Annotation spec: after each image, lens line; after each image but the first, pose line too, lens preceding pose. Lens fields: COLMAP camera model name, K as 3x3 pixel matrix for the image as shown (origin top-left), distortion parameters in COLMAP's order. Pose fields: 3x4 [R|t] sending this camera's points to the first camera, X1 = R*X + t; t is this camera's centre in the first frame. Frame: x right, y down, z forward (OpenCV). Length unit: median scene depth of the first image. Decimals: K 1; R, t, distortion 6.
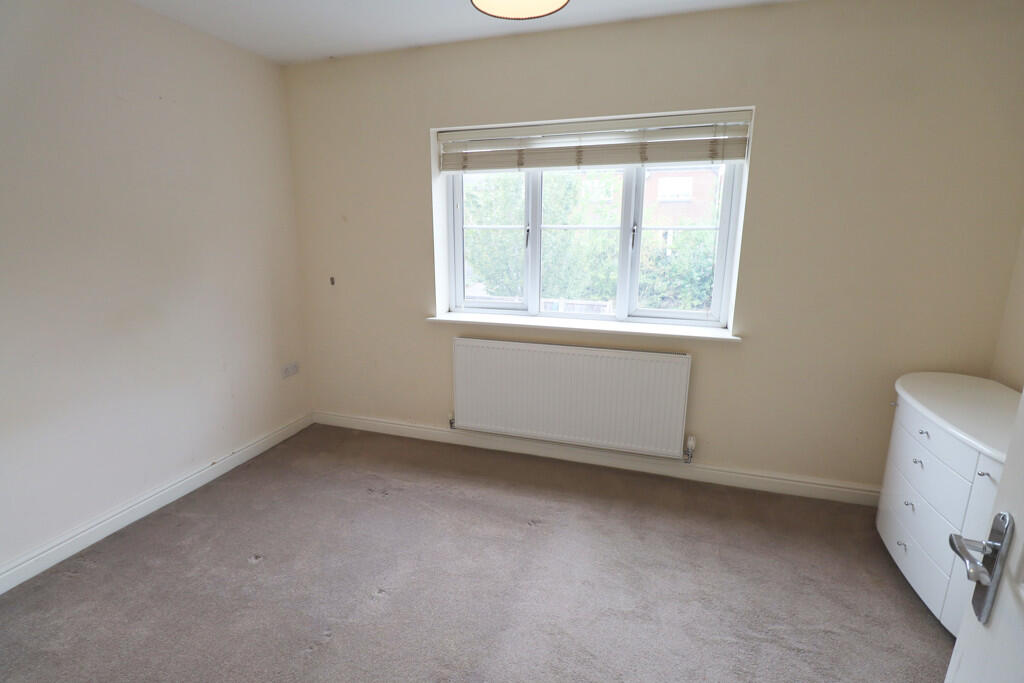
lens RADIAL K [[479.7, 0, 510.6], [0, 479.7, 342.5], [0, 0, 1]] dist [-0.002567, -0.000377]
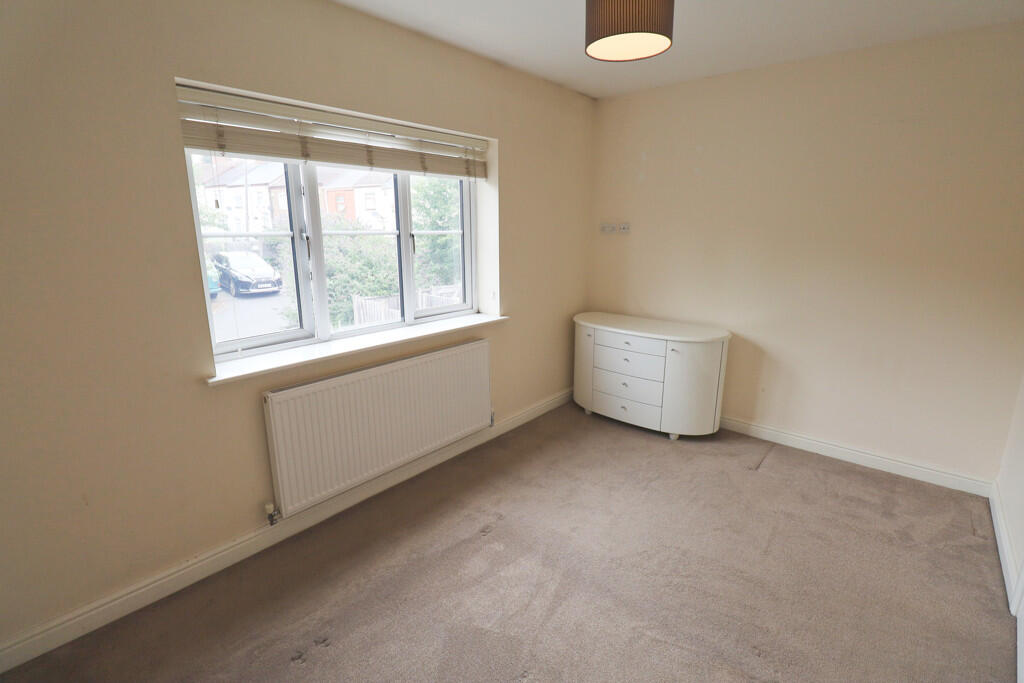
lens RADIAL K [[479.7, 0, 509.5], [0, 479.7, 339.1], [0, 0, 1]] dist [-0.002567, -0.000377]
pose [[0.378903, -0.217071, 0.899618, -0.656681], [0.209258, 0.967020, 0.145198, -0.128840], [-0.901467, 0.133237, 0.411831, 0.431309]]
